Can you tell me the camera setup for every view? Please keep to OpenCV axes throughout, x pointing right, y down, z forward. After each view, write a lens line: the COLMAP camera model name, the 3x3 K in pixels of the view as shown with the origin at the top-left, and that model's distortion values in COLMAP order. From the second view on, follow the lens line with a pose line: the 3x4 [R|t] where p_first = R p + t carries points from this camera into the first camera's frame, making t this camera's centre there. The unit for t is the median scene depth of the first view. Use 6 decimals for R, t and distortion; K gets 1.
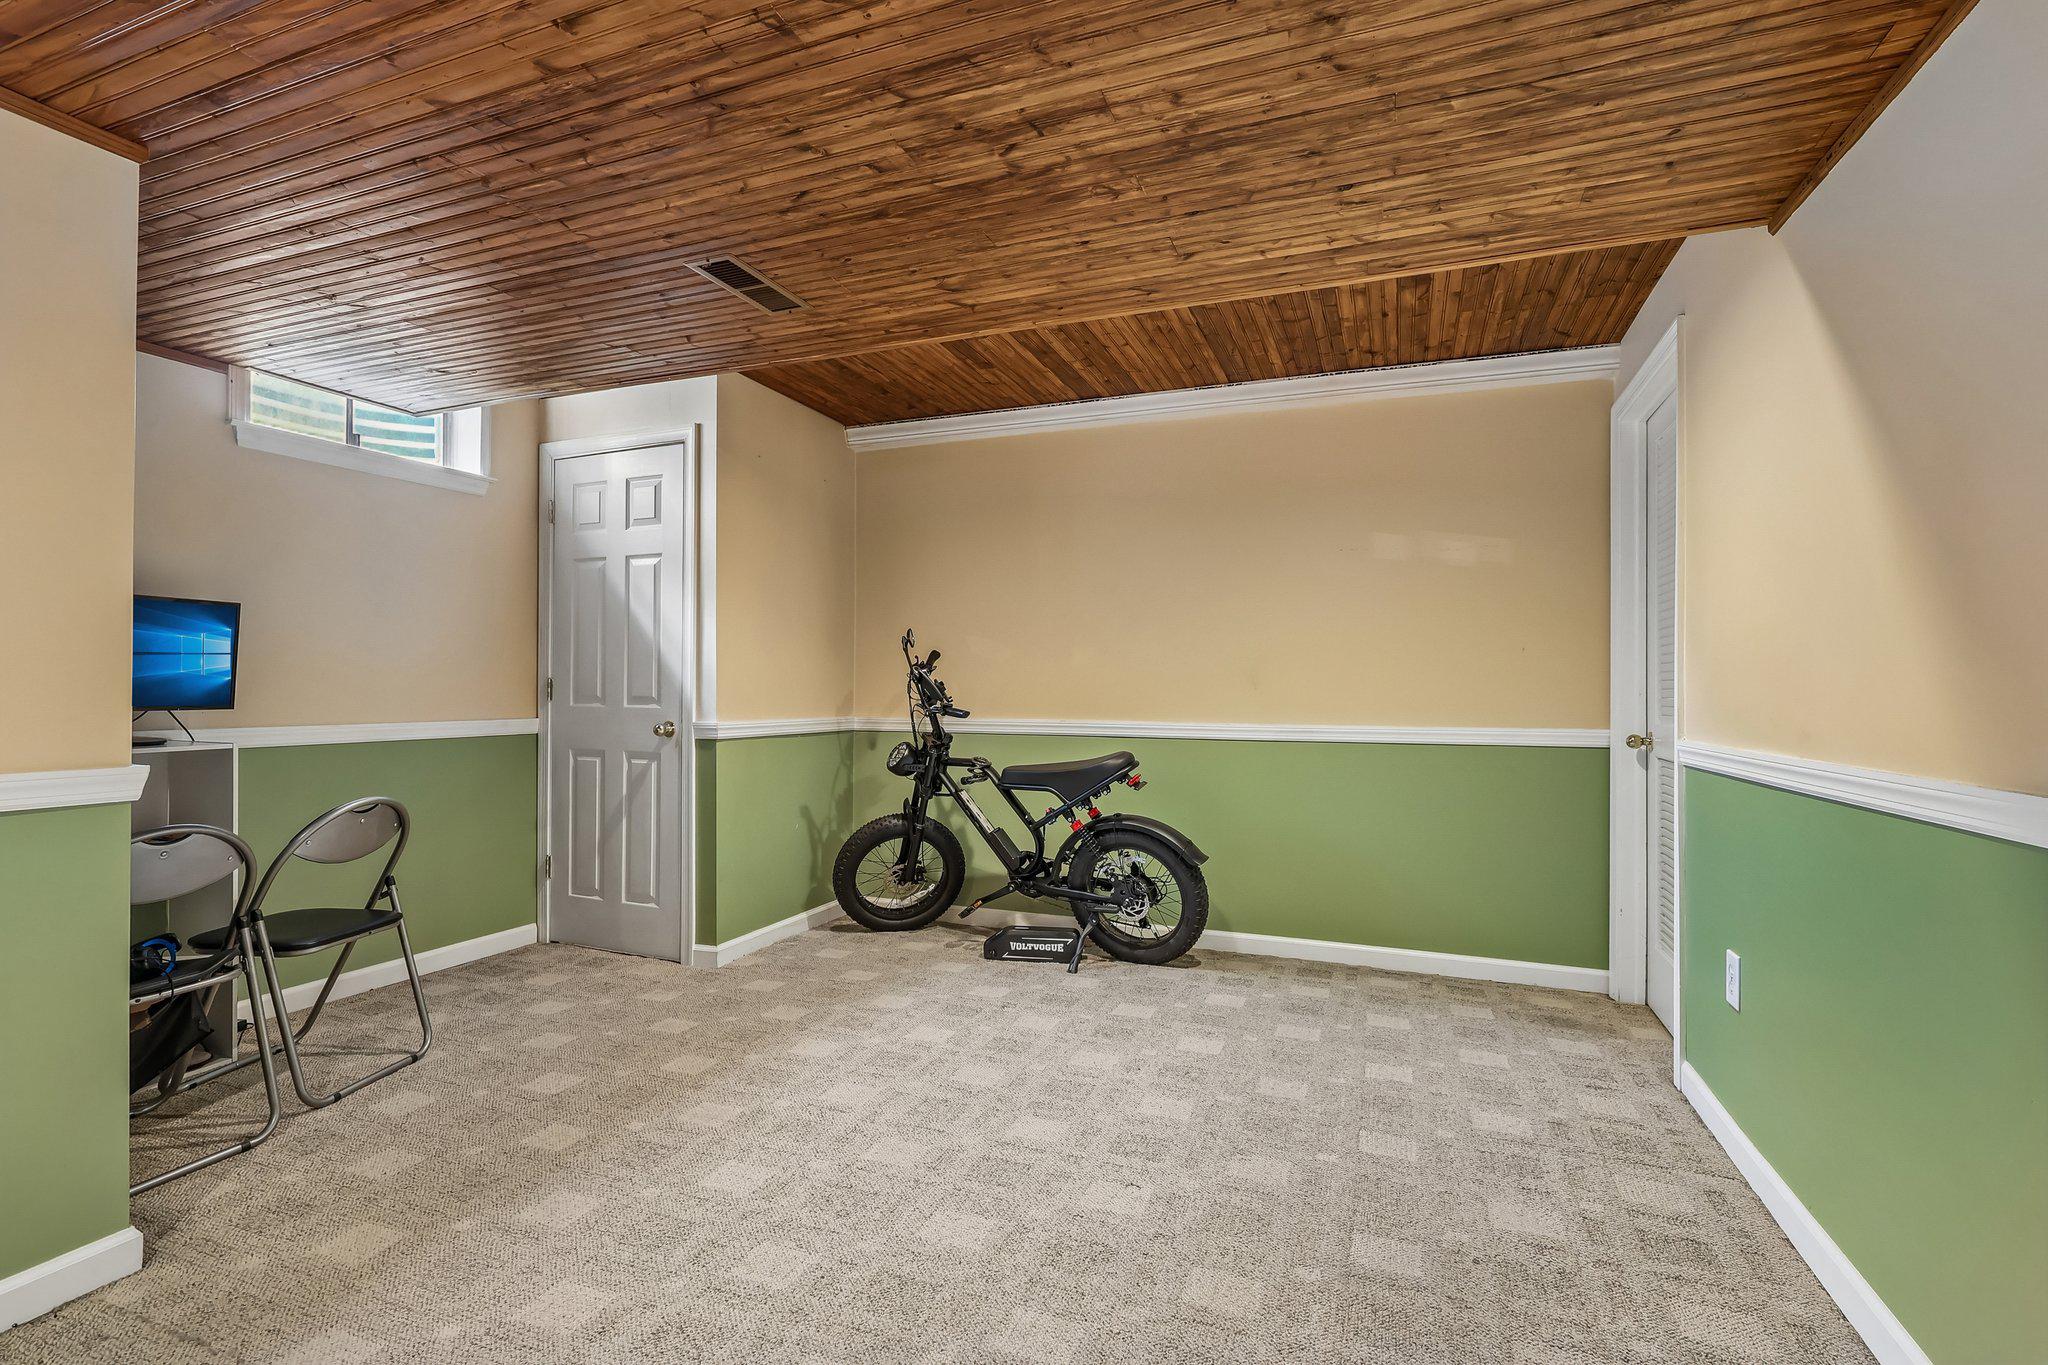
lens RADIAL K [[951.2, 0, 1021.2], [0, 951.2, 691.5], [0, 0, 1]] dist [-0.000794, 0.000143]
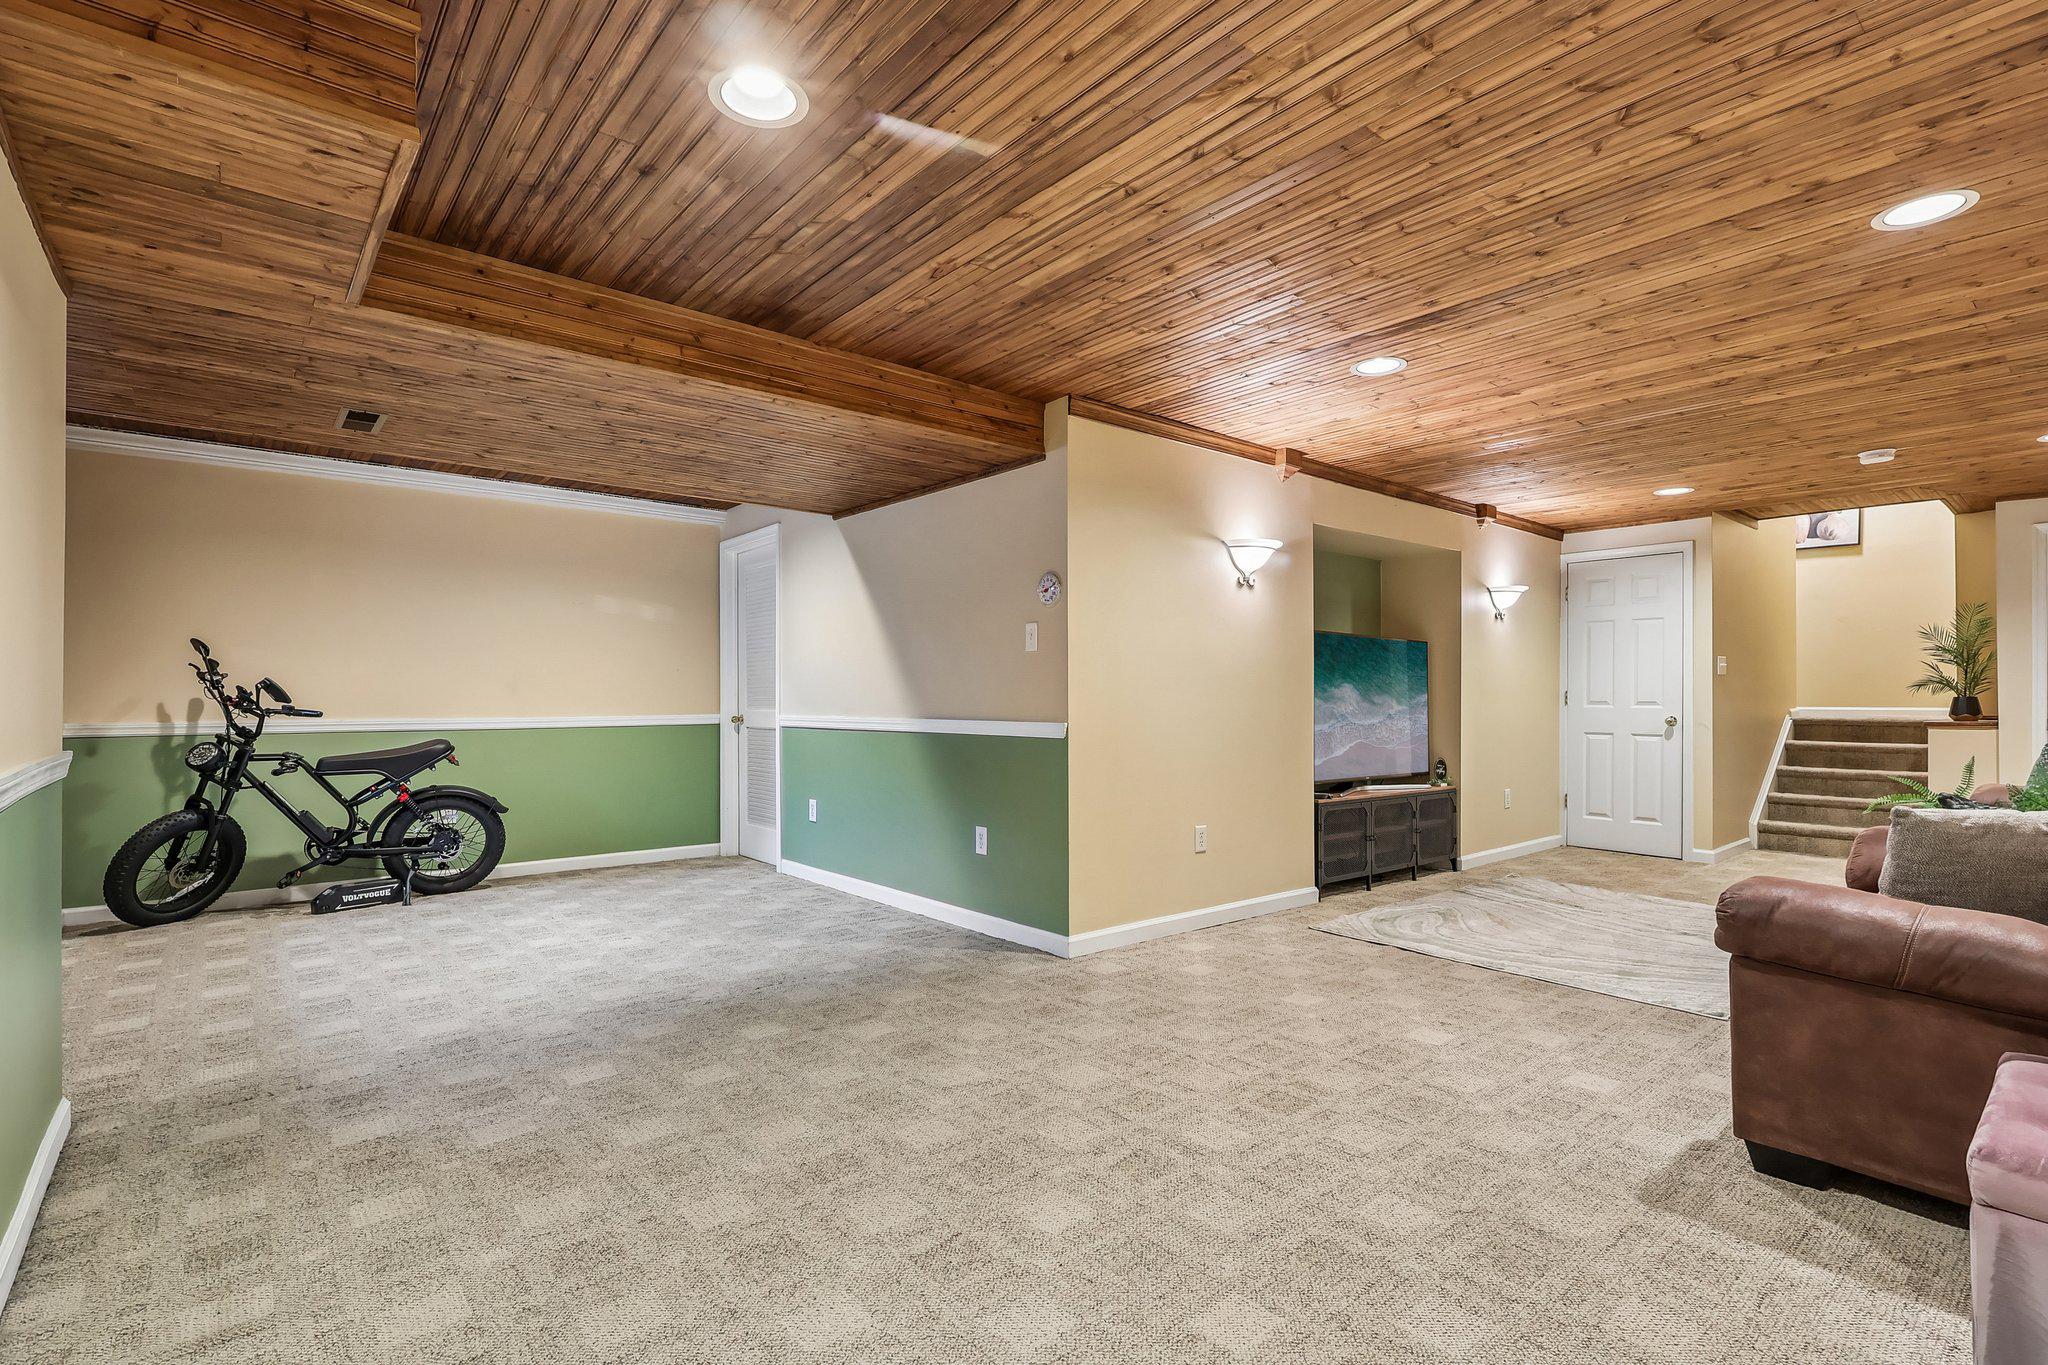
lens RADIAL K [[951.2, 0, 1021.2], [0, 951.2, 691.5], [0, 0, 1]] dist [-0.000794, 0.000143]
pose [[0.473965, -0.000823, 0.880543, -0.707226], [0.005577, 0.999982, -0.002067, 0.002322], [-0.880526, 0.005891, 0.473962, -0.388698]]
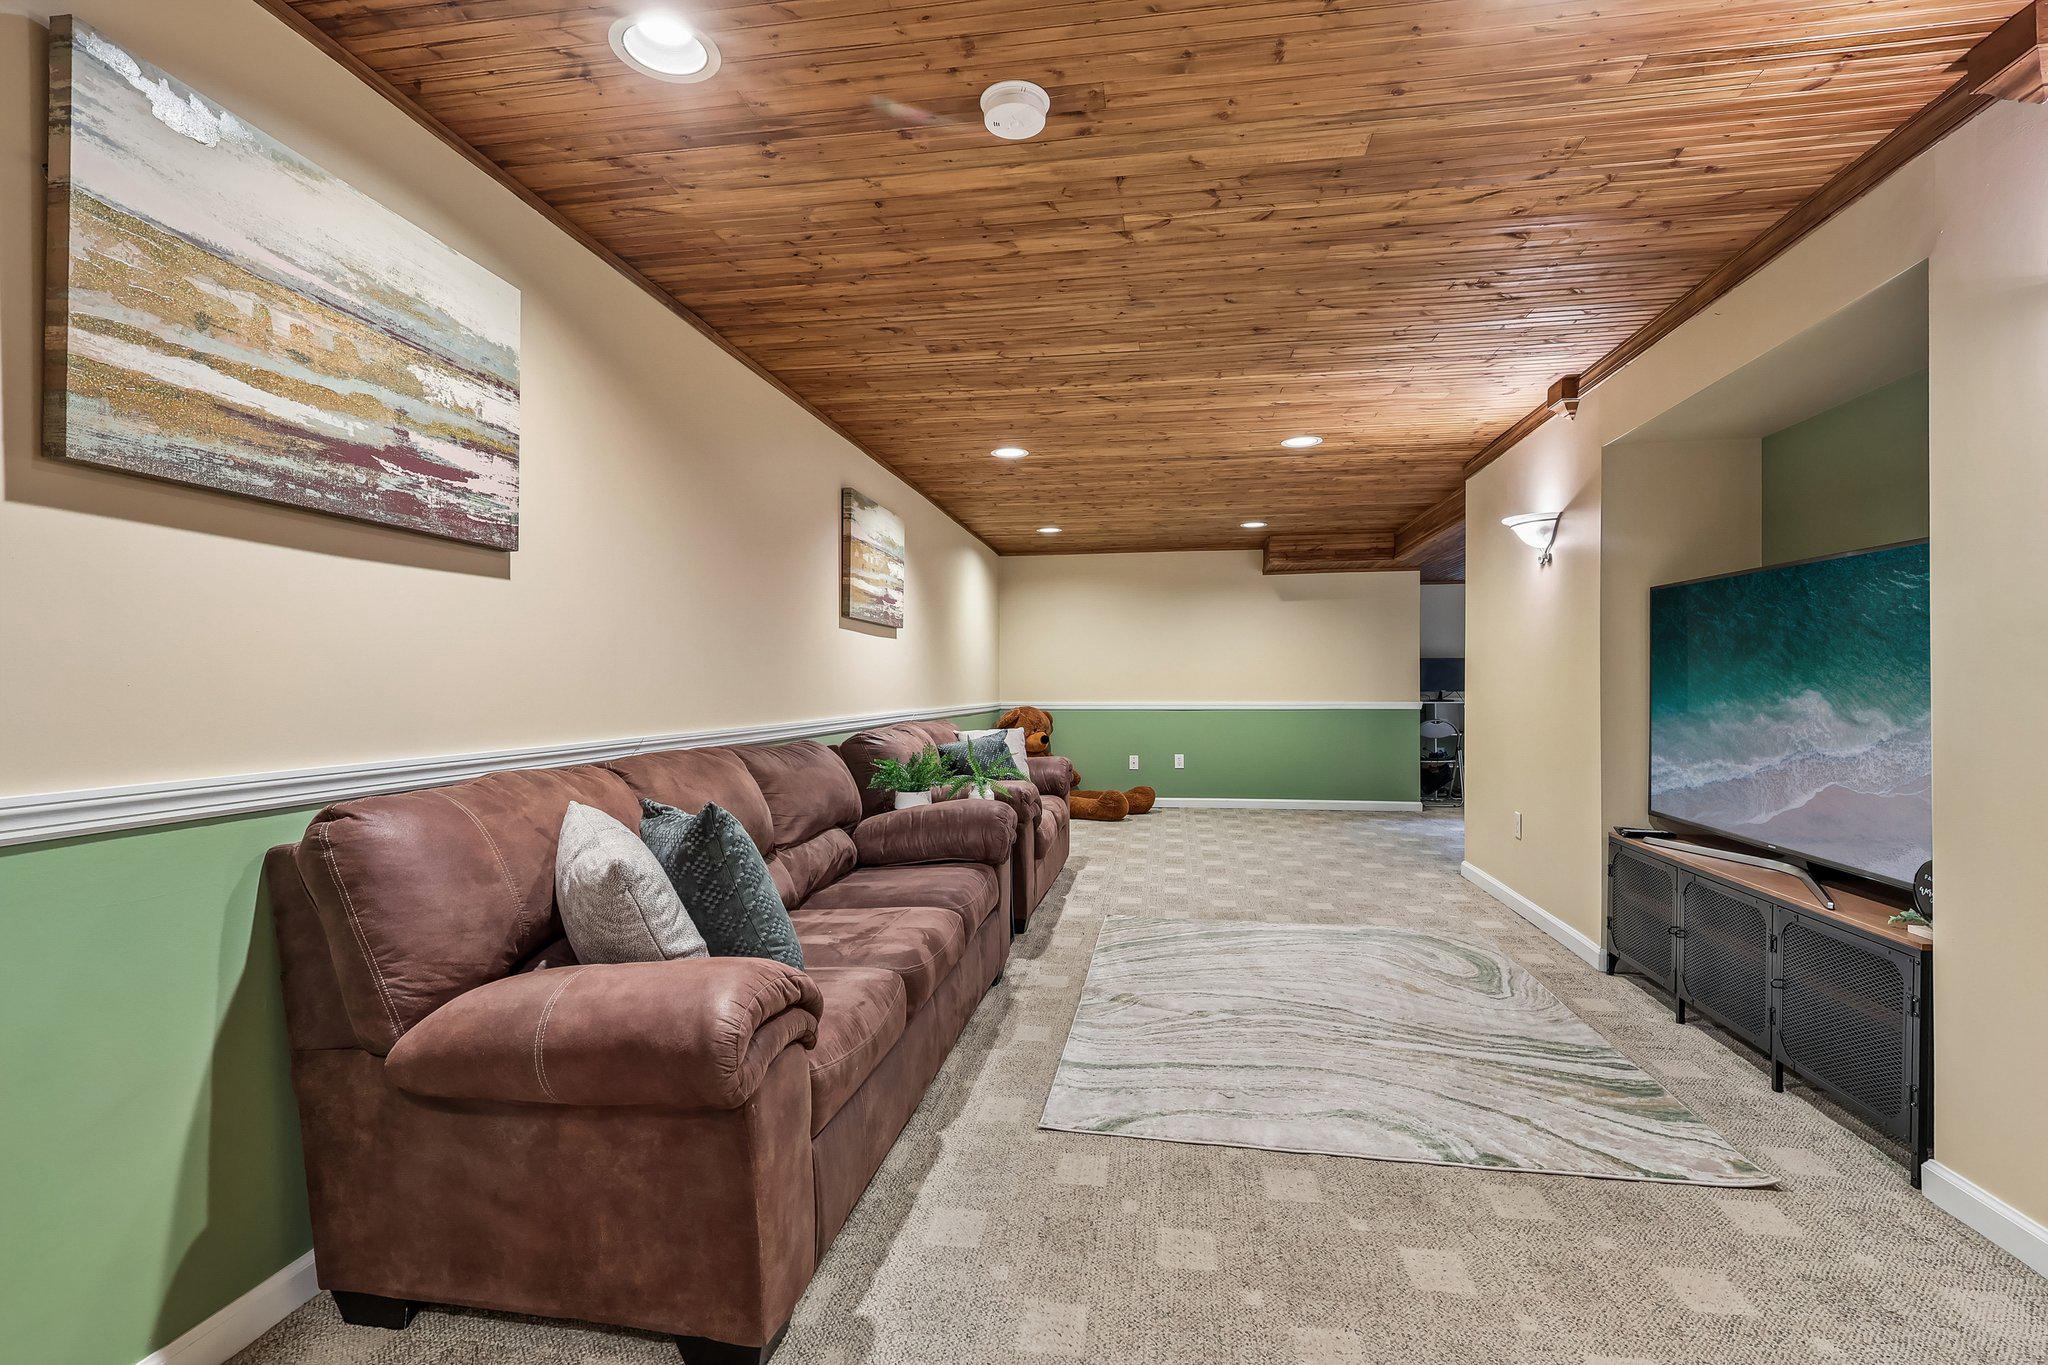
lens RADIAL K [[956.4, 0, 1015.0], [0, 956.4, 685.3], [0, 0, 1]] dist [0.001258, 0.001023]
pose [[0.216529, -0.007013, -0.976251, 1.532364], [0.000331, 0.999975, -0.007110, 0.015195], [0.976276, 0.001216, 0.216525, -0.924217]]
